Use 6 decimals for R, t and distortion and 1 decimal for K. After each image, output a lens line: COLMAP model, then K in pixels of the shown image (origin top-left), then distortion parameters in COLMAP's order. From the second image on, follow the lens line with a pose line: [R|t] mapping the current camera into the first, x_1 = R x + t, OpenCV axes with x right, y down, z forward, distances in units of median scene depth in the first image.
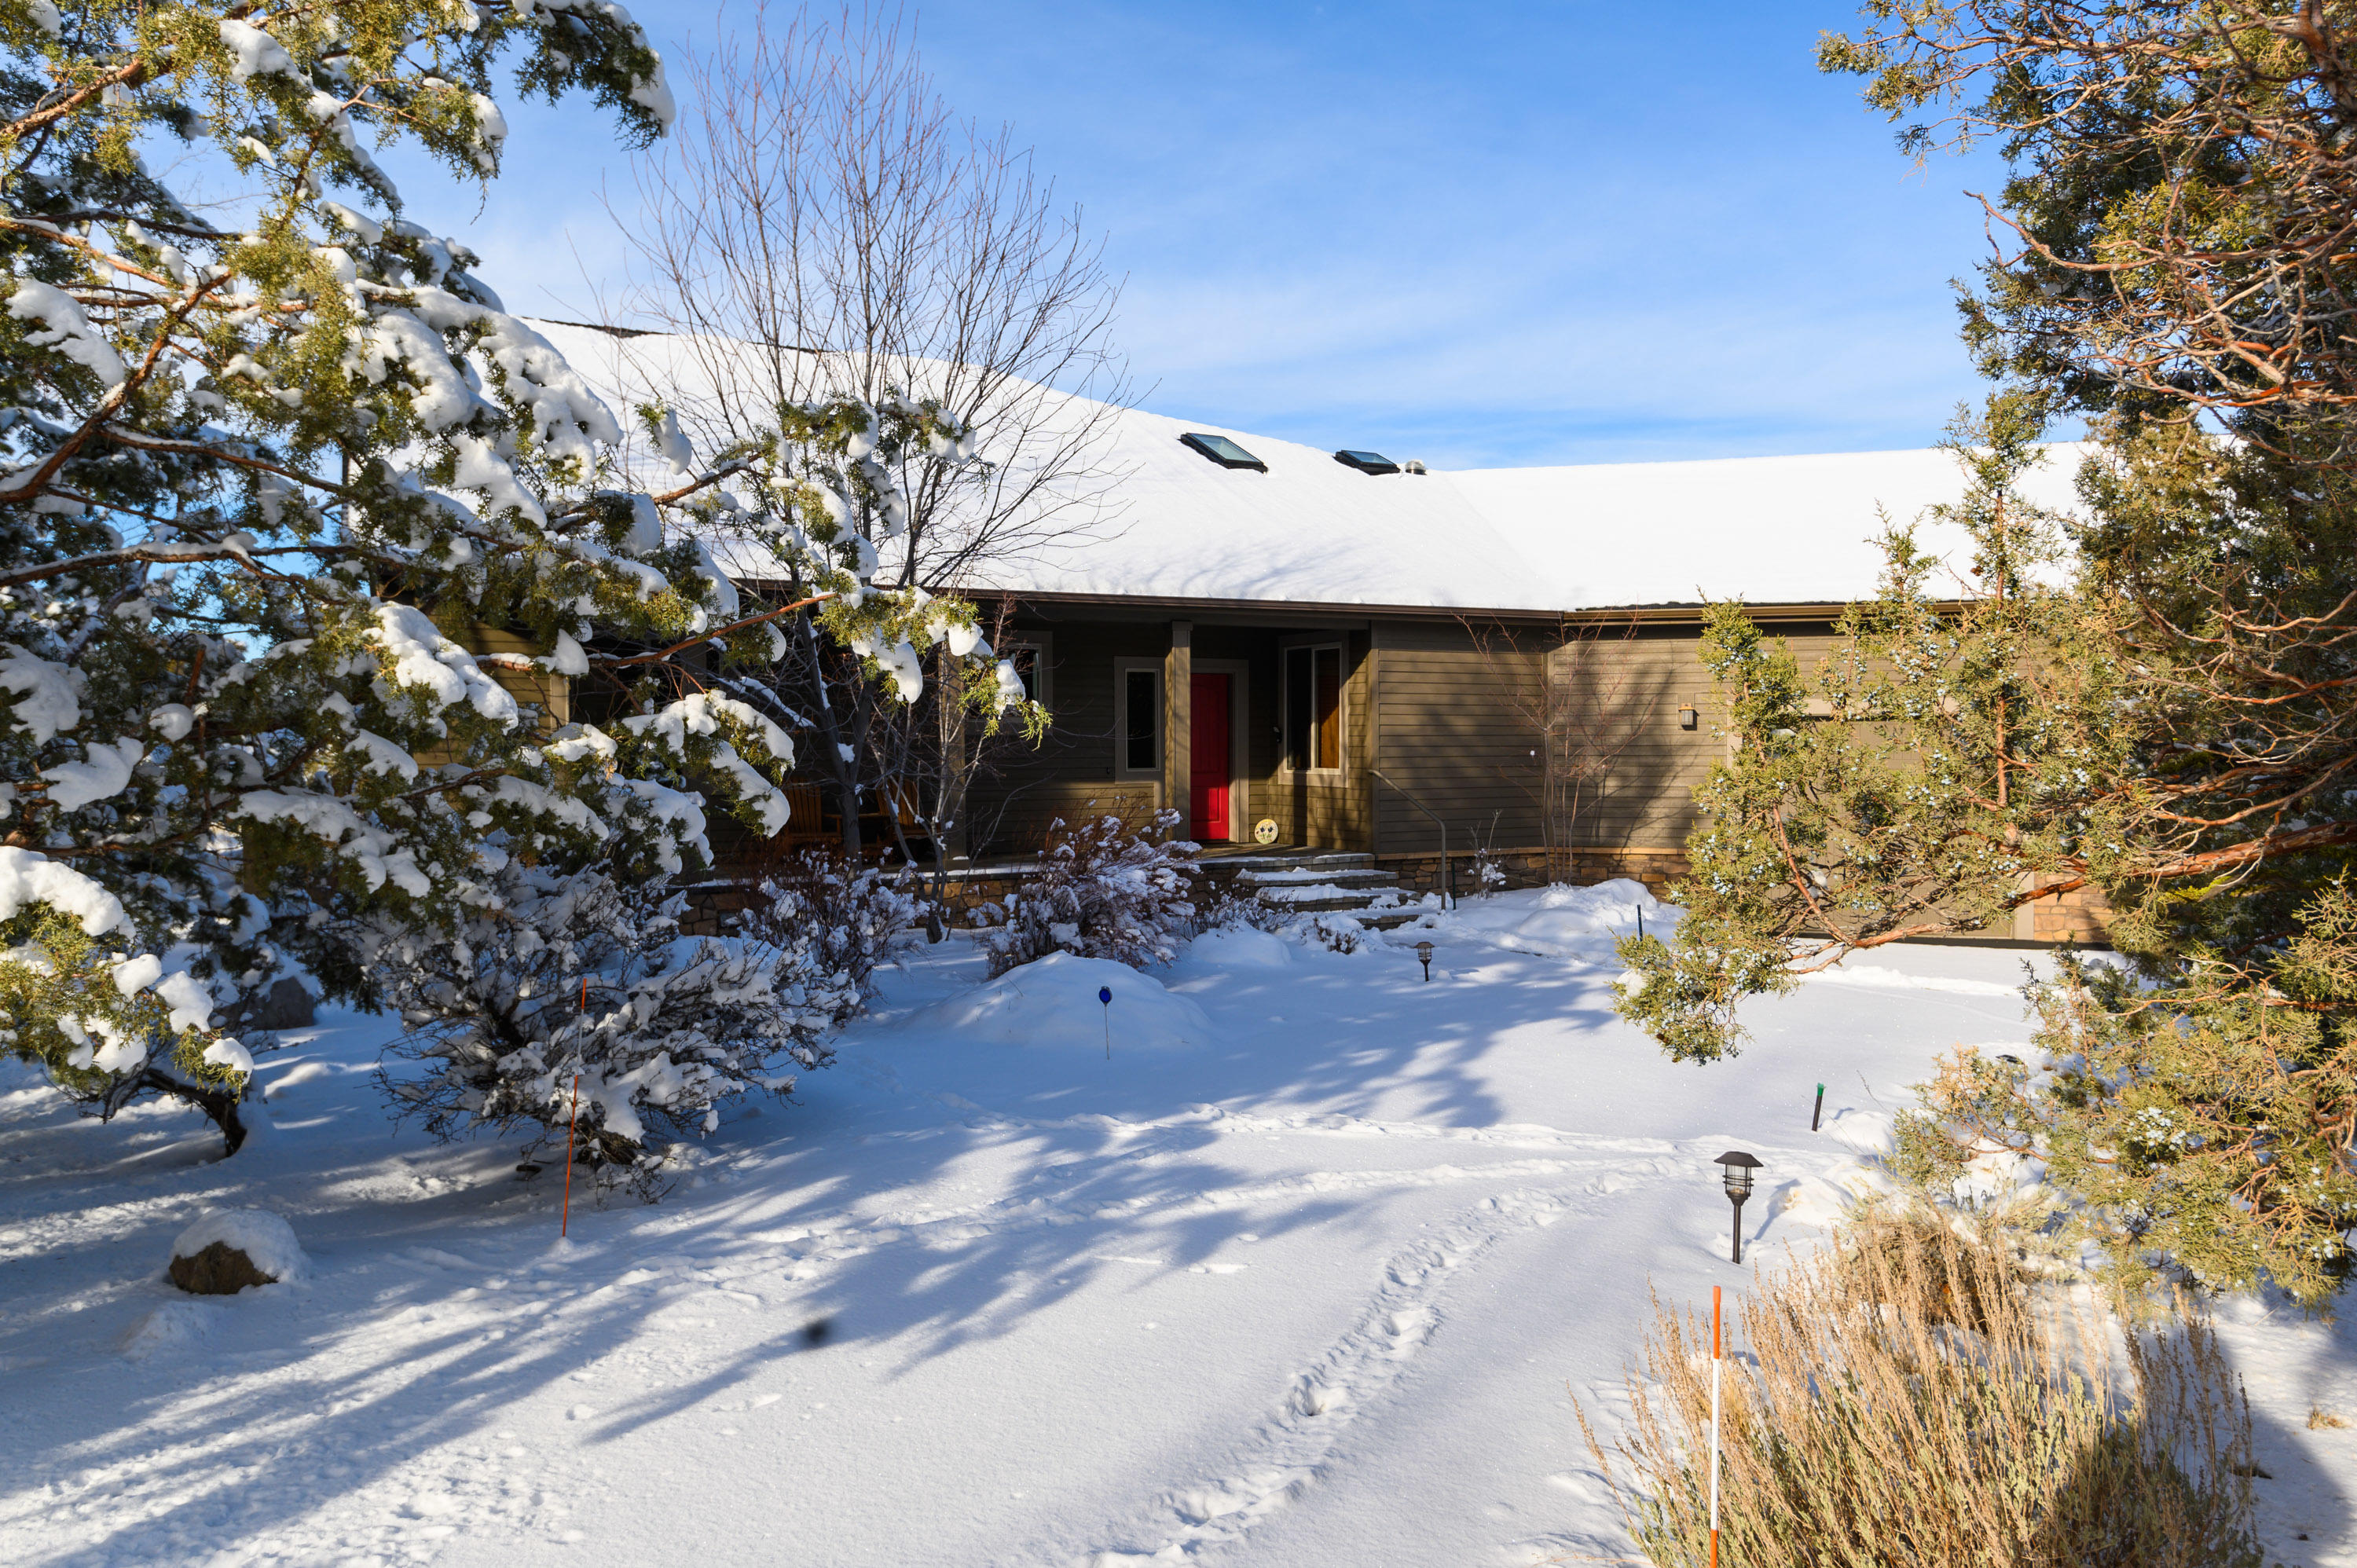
lens RADIAL K [[1620.0, 0, 1178.5], [0, 1620.0, 784.0], [0, 0, 1]] dist [0.000502, 0.002094]
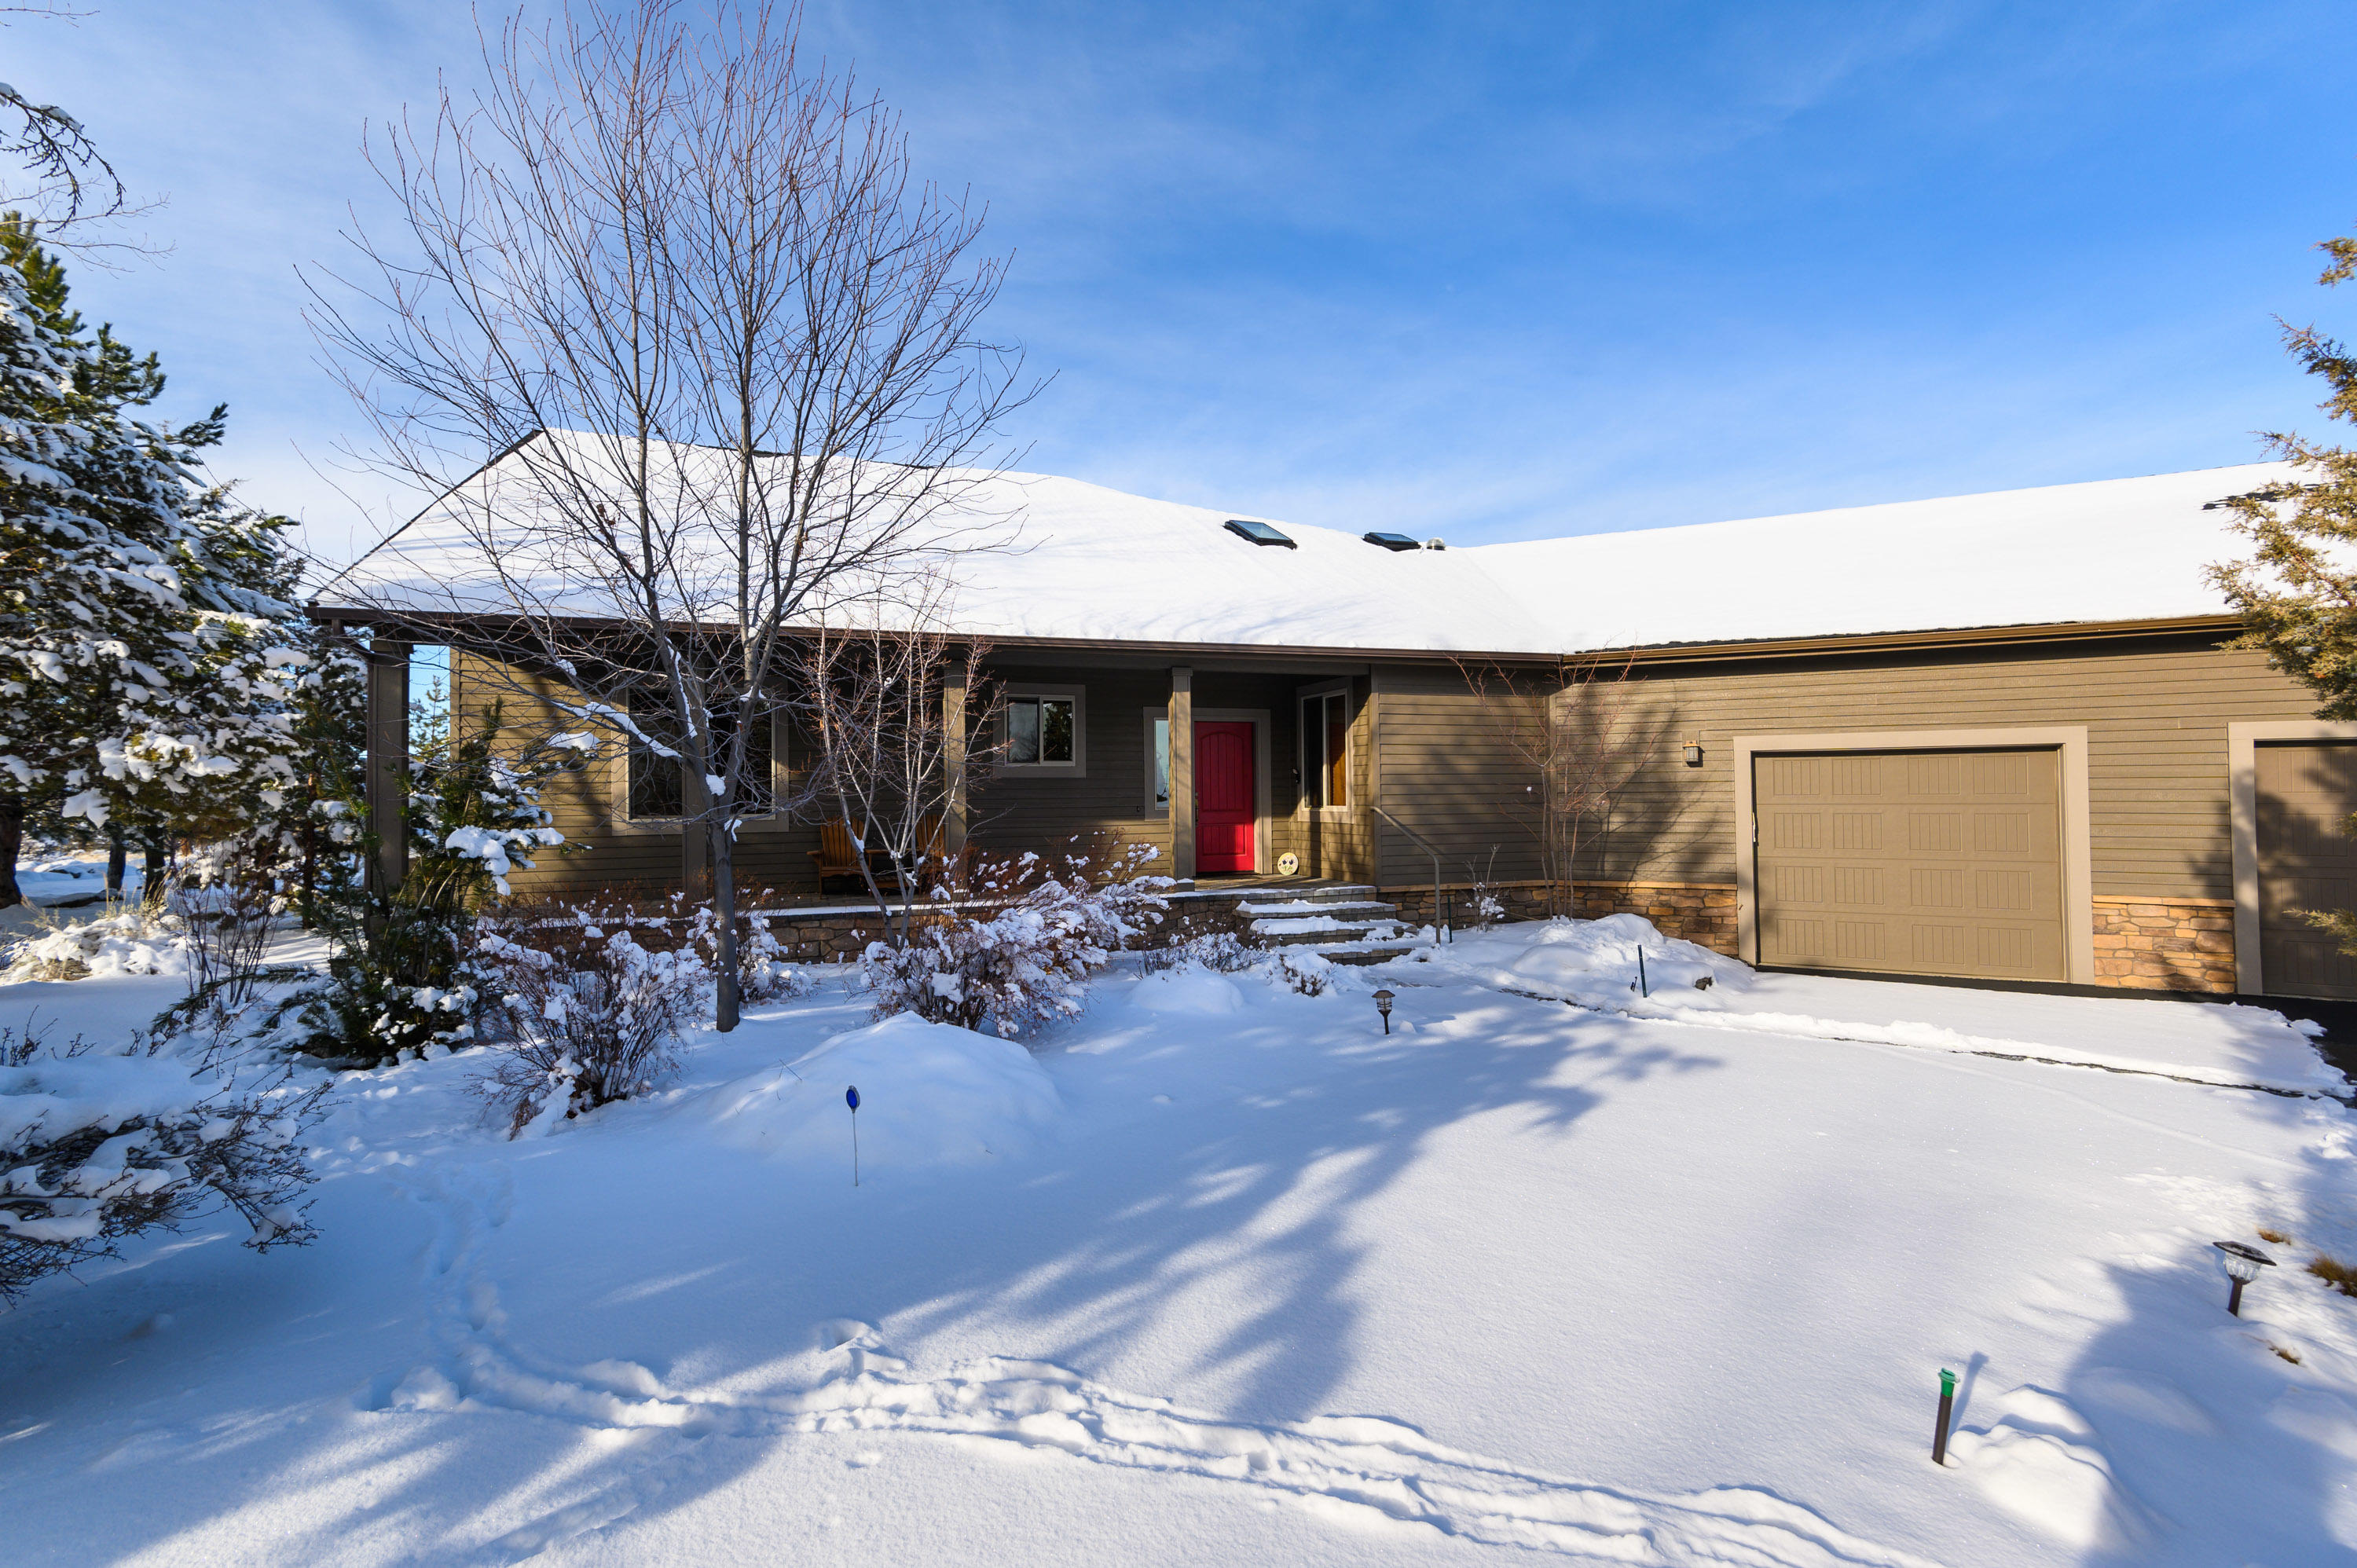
lens RADIAL K [[1062.1, 0, 1178.5], [0, 1062.1, 784.0], [0, 0, 1]] dist [0.039303, -0.000292]
pose [[0.988622, -0.008025, -0.150209, 0.096984], [0.002208, 0.999242, -0.038856, 0.003016], [0.150407, 0.038082, 0.987890, 0.290396]]
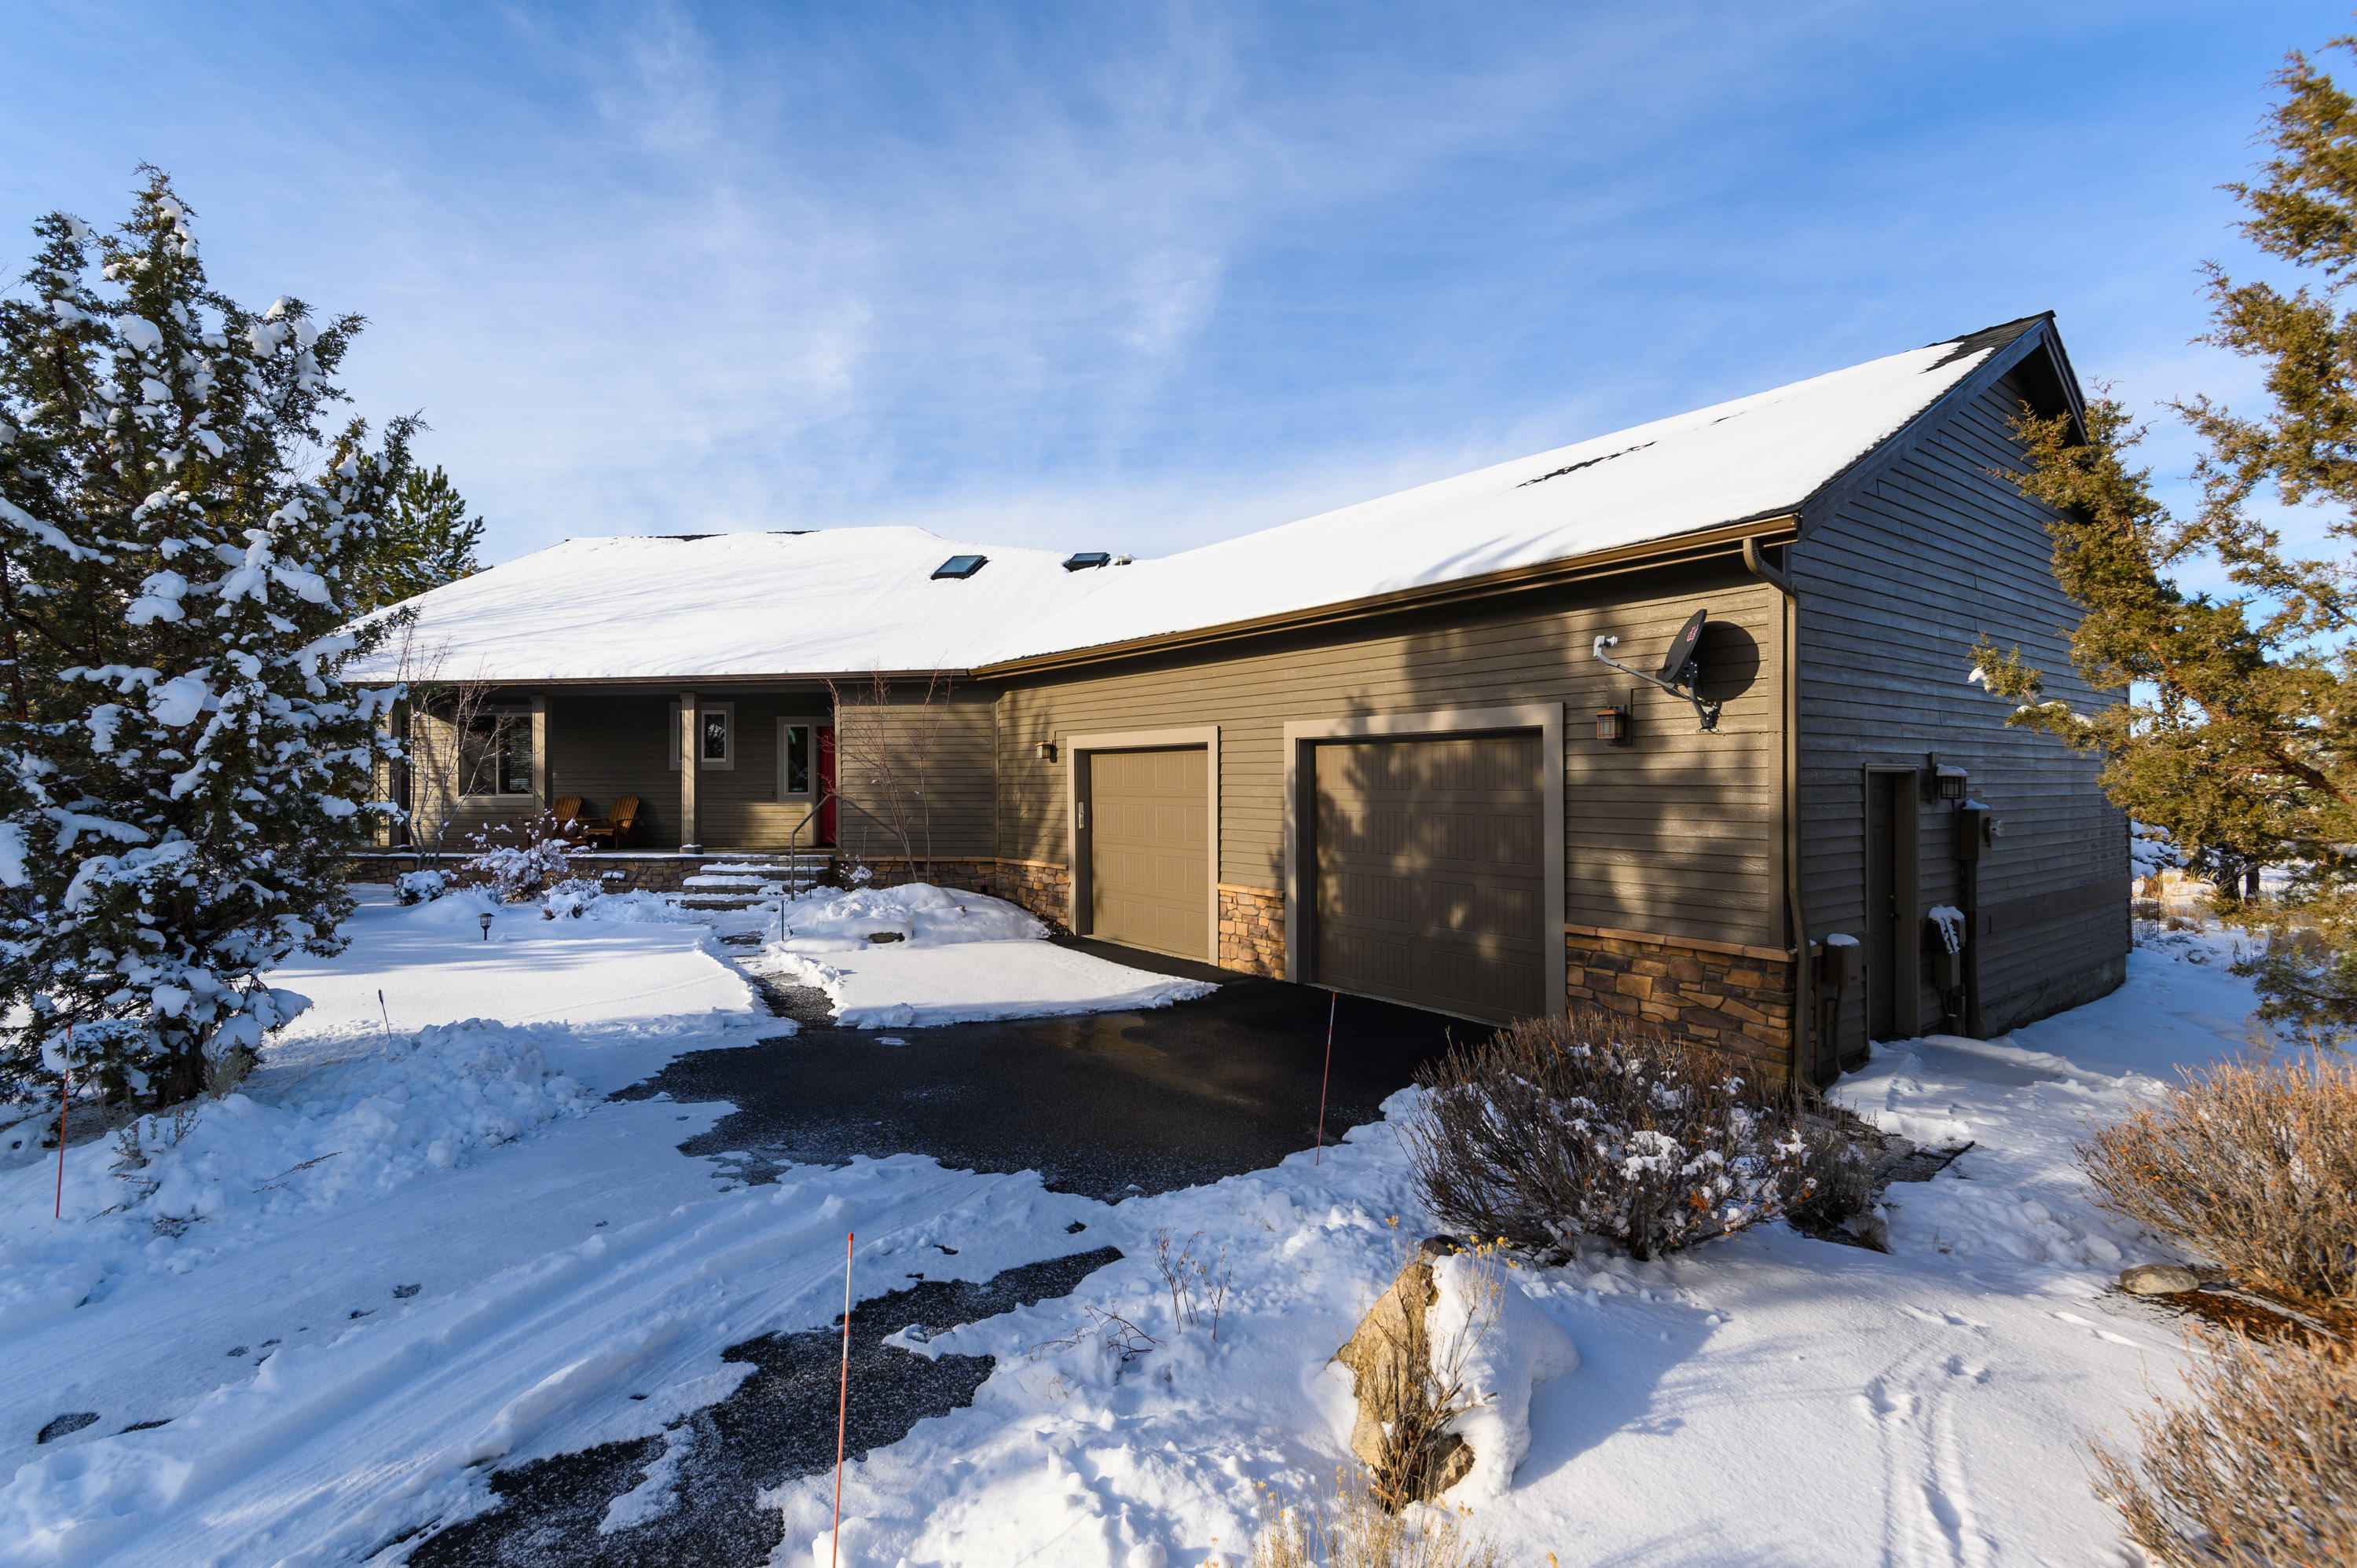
lens RADIAL K [[1095.3, 0, 1178.5], [0, 1095.3, 784.0], [0, 0, 1]] dist [0.000057, -0.000065]
pose [[0.816514, 0.001624, -0.577323, 0.894831], [-0.019669, 0.999494, -0.025007, -0.000672], [0.576990, 0.031773, 0.816133, 0.421921]]
